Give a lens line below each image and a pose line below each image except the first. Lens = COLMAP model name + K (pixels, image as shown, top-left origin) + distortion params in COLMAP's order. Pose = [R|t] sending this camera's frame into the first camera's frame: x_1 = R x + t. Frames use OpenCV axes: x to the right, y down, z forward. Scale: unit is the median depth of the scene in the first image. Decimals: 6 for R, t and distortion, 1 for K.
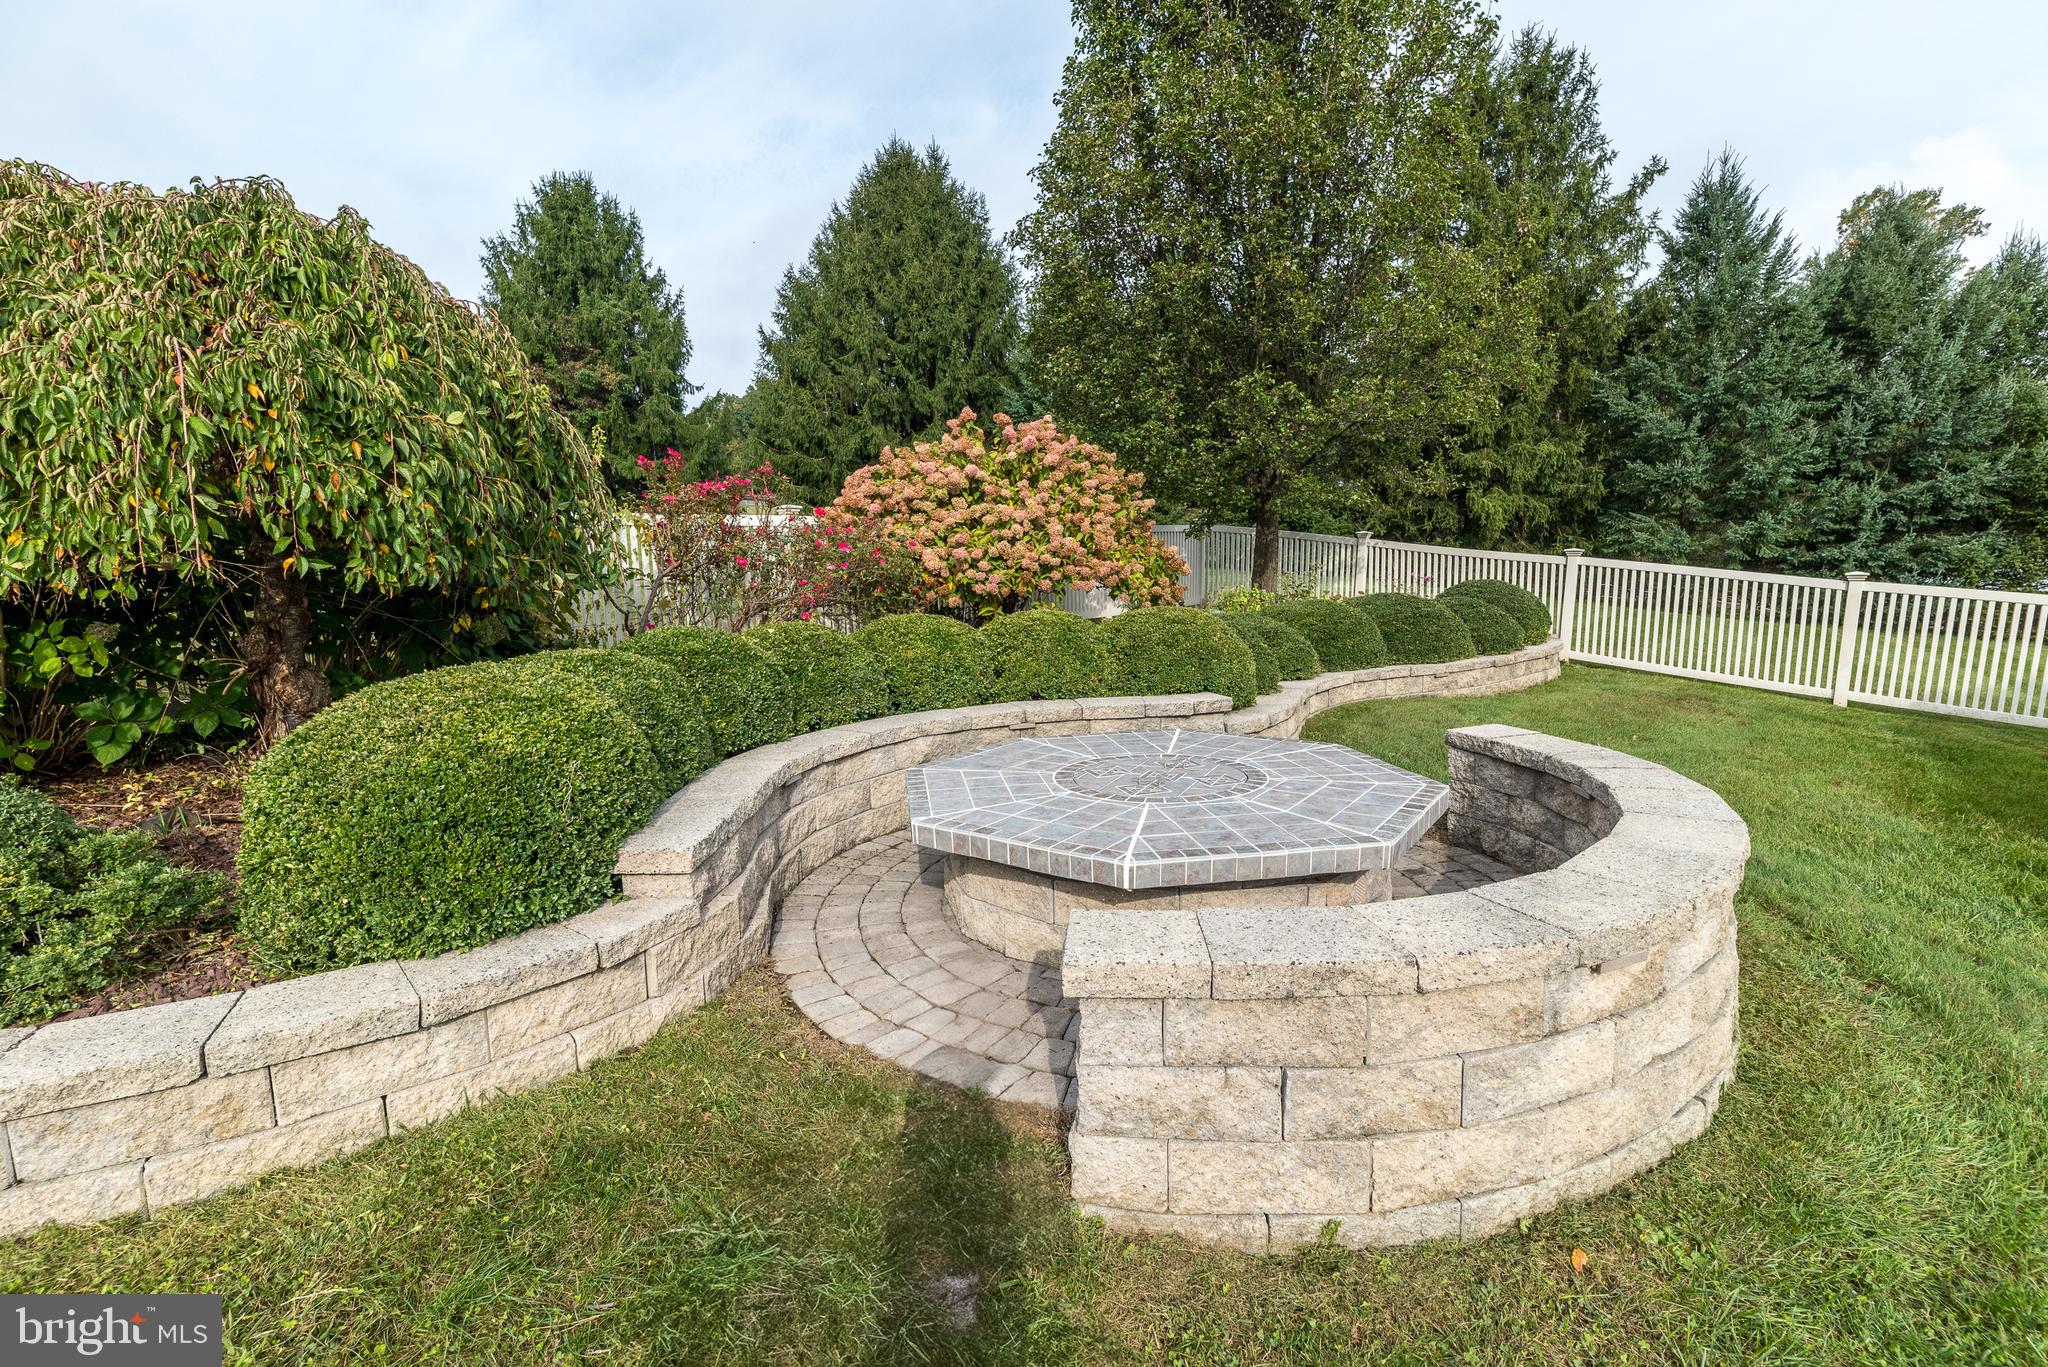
lens RADIAL K [[909.3, 0, 1028.0], [0, 909.3, 694.2], [0, 0, 1]] dist [0.005320, 0.000242]
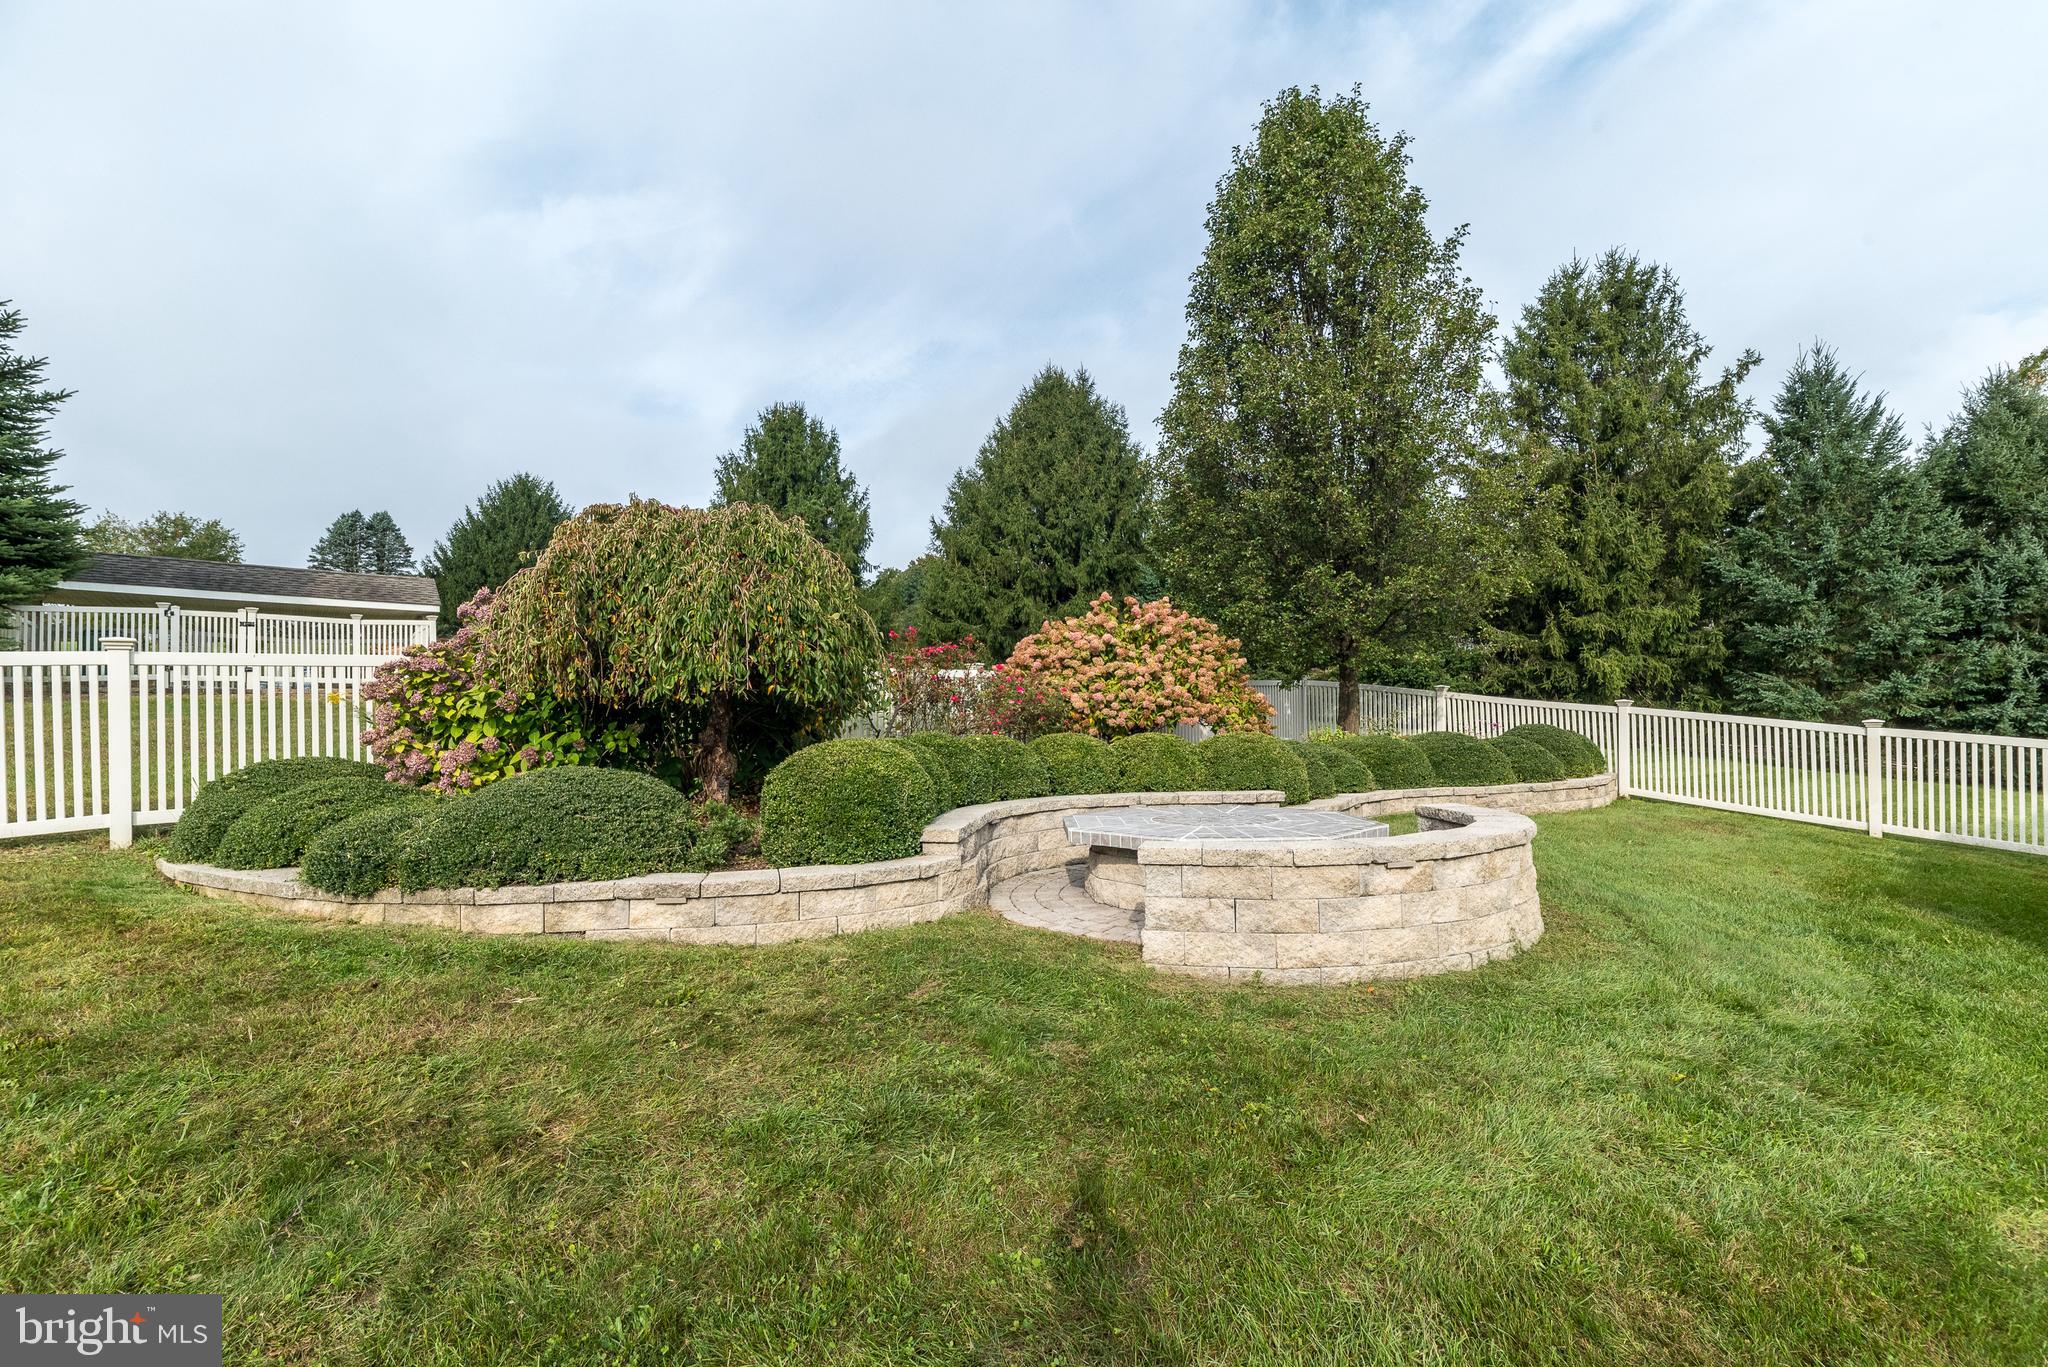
lens RADIAL K [[891.0, 0, 1024.0], [0, 891.0, 683.5], [0, 0, 1]] dist [0.000971, 0.000464]
pose [[0.987631, 0.002747, -0.156774, 0.007731], [-0.031640, 0.982770, -0.182102, 0.022036], [0.153572, 0.184810, 0.970701, -0.098012]]
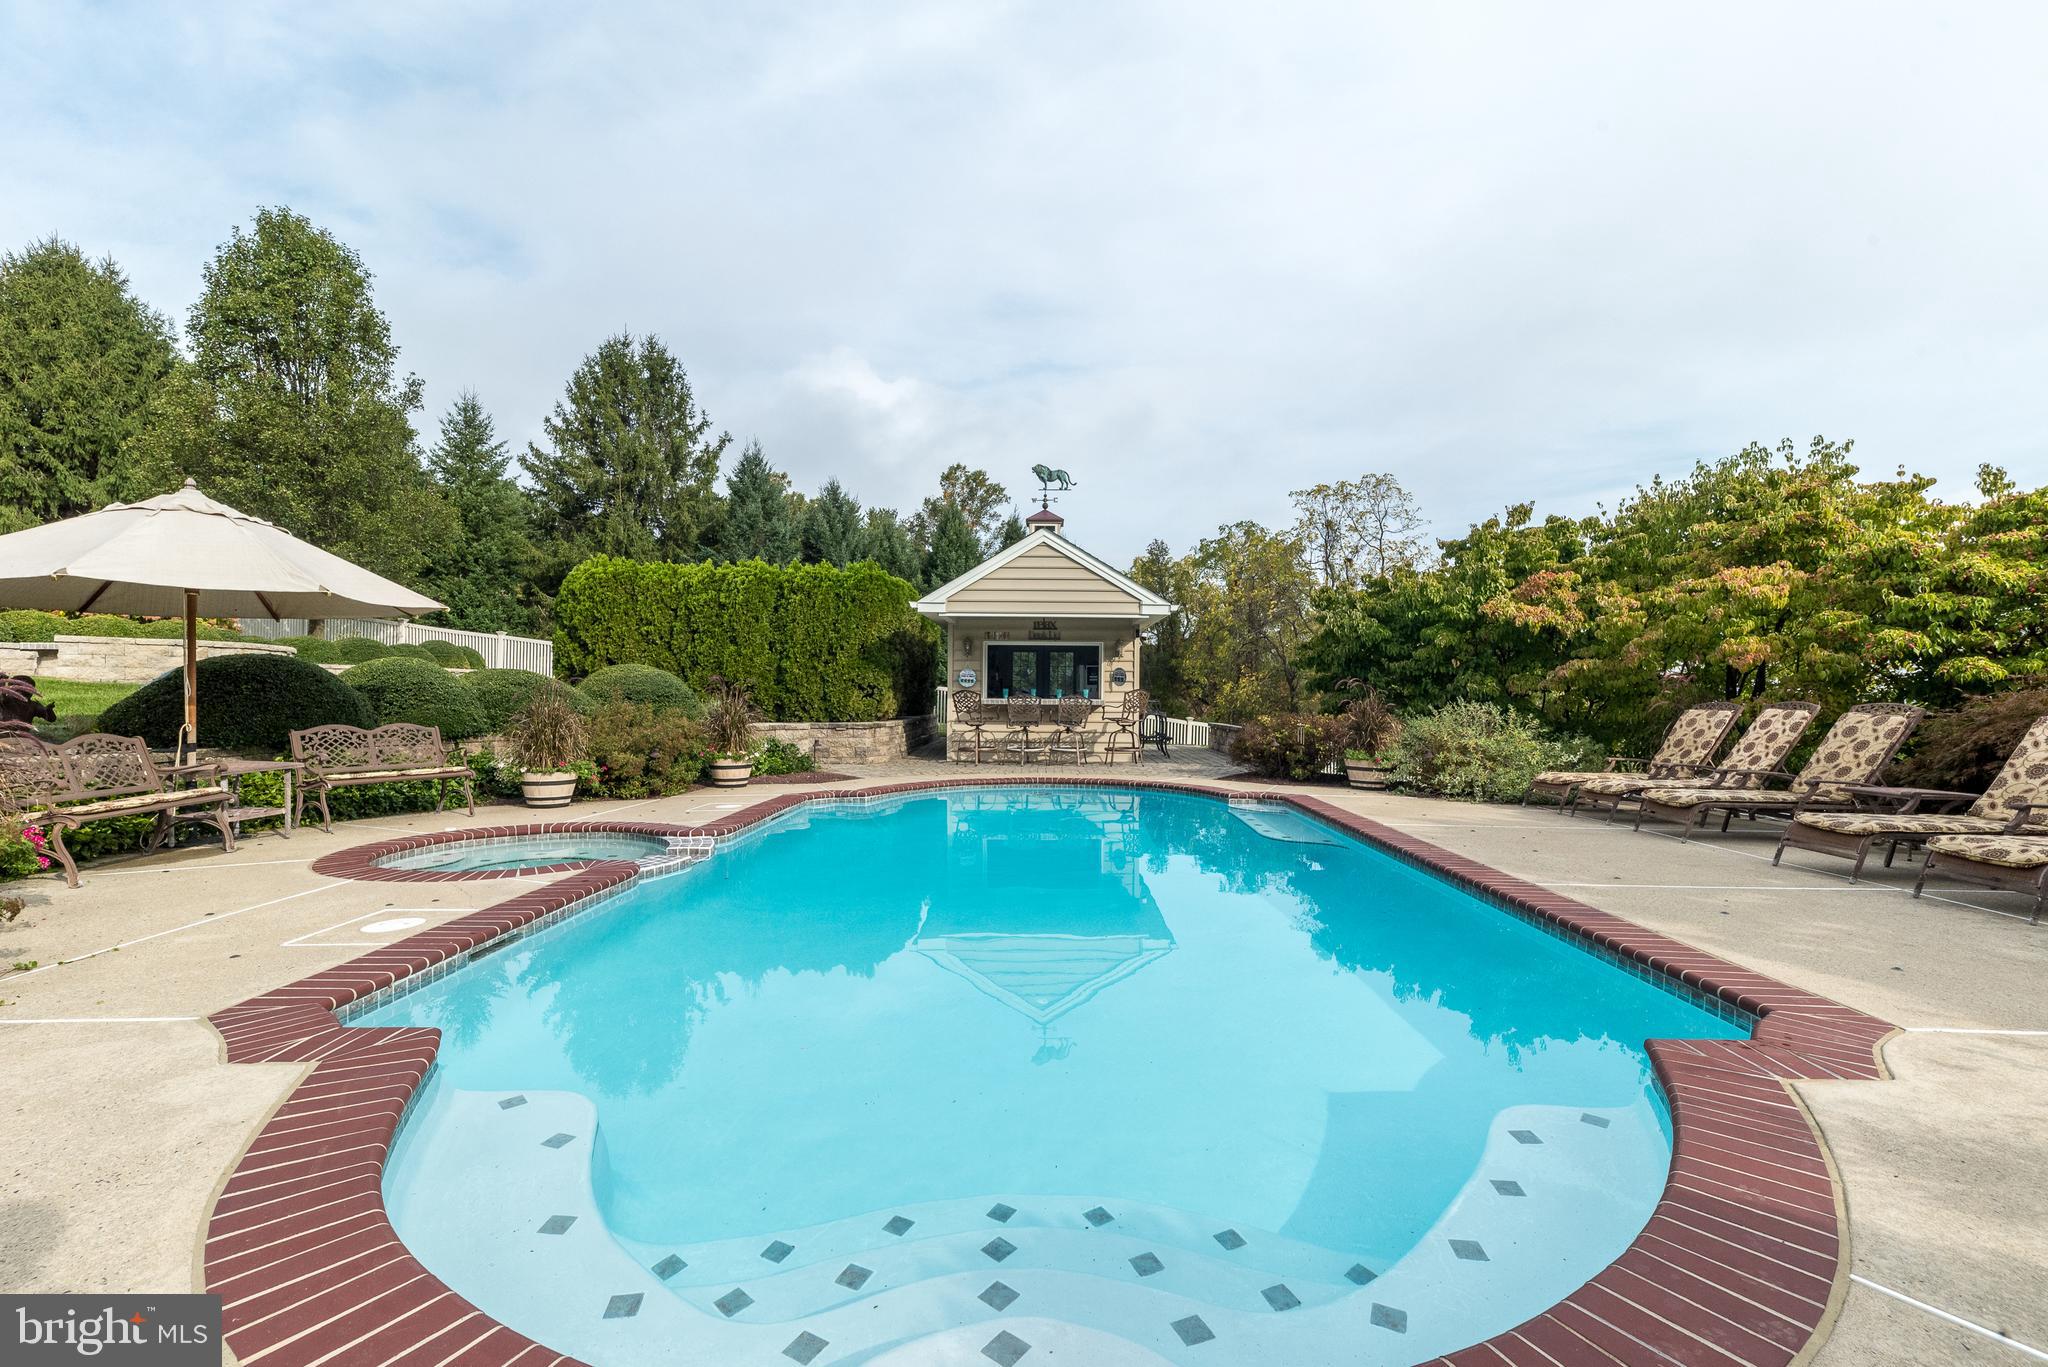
lens RADIAL K [[882.7, 0, 1018.1], [0, 882.7, 689.6], [0, 0, 1]] dist [0.008190, 0.000278]
pose [[0.768328, 0.032617, 0.639225, 0.092145], [0.064785, 0.989609, -0.128365, 0.141137], [-0.636769, 0.140039, 0.758231, -0.585002]]
